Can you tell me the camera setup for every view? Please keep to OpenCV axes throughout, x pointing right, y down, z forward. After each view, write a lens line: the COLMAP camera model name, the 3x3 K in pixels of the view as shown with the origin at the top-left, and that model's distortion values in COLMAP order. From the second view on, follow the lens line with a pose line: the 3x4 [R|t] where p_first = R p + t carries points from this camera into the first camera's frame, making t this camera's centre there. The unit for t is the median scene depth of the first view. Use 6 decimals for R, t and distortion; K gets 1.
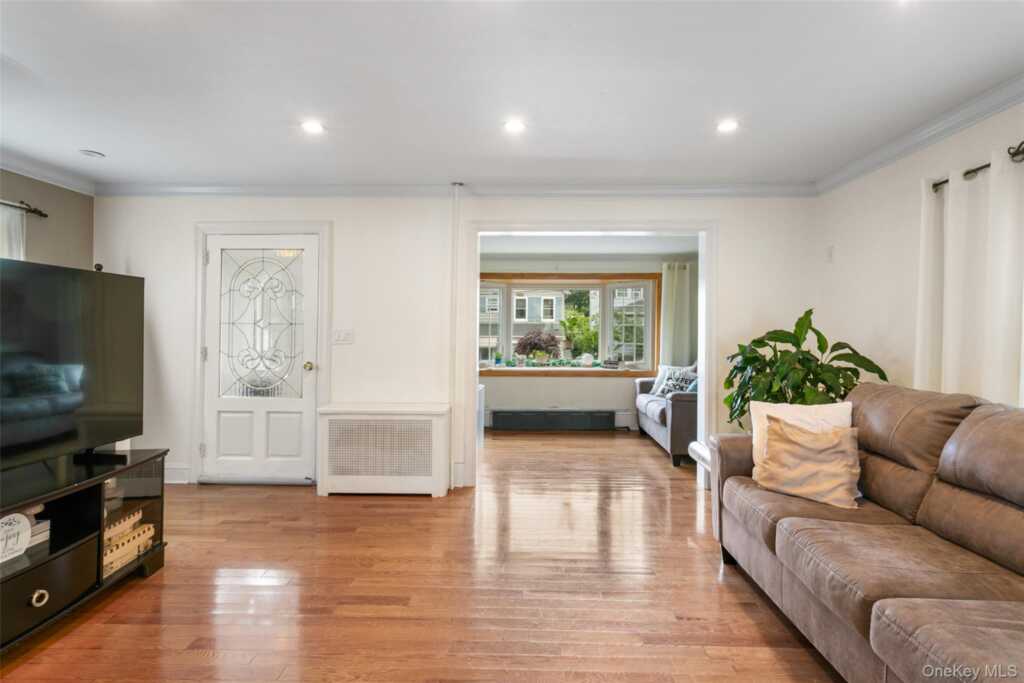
lens RADIAL K [[518.4, 0, 514.5], [0, 518.4, 328.4], [0, 0, 1]] dist [0.012515, 0.000032]
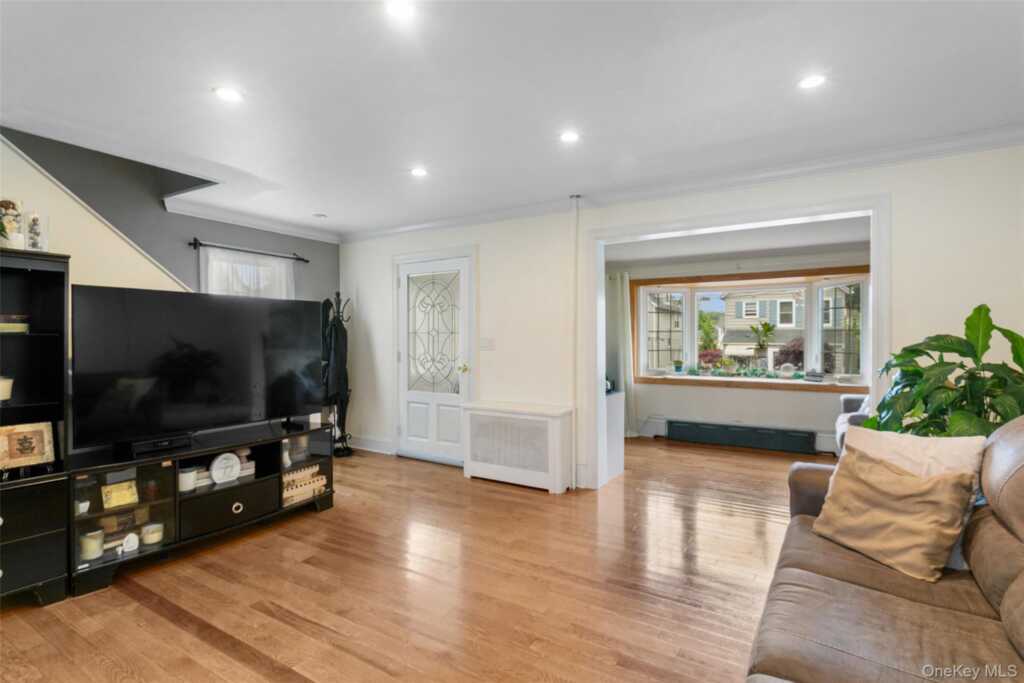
lens RADIAL K [[504.5, 0, 505.3], [0, 504.5, 341.6], [0, 0, 1]] dist [0.002013, 0.000456]
pose [[0.857992, -0.001286, -0.513661, 0.301168], [0.006834, 0.999937, 0.008912, 0.001940], [0.513617, -0.011157, 0.857947, 0.060017]]
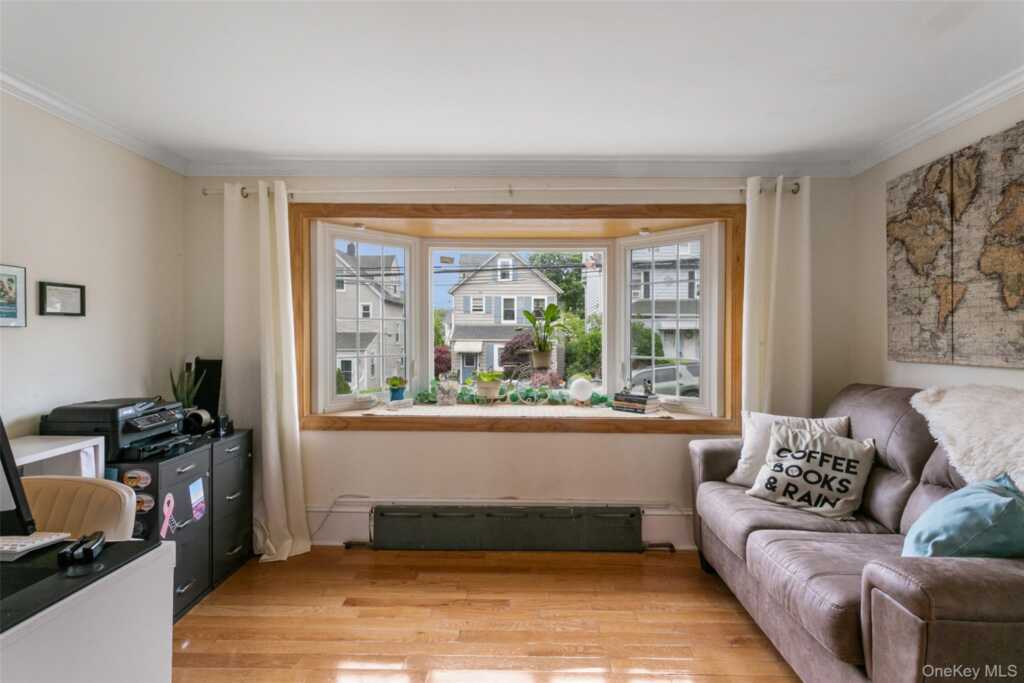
lens RADIAL K [[496.4, 0, 512.0], [0, 496.4, 341.5], [0, 0, 1]] dist [-0.000036, 0.000070]
pose [[0.999998, -0.000367, -0.002113, 0.134126], [0.000408, 0.999812, 0.019390, 0.007405], [0.002106, -0.019391, 0.999810, 0.928319]]
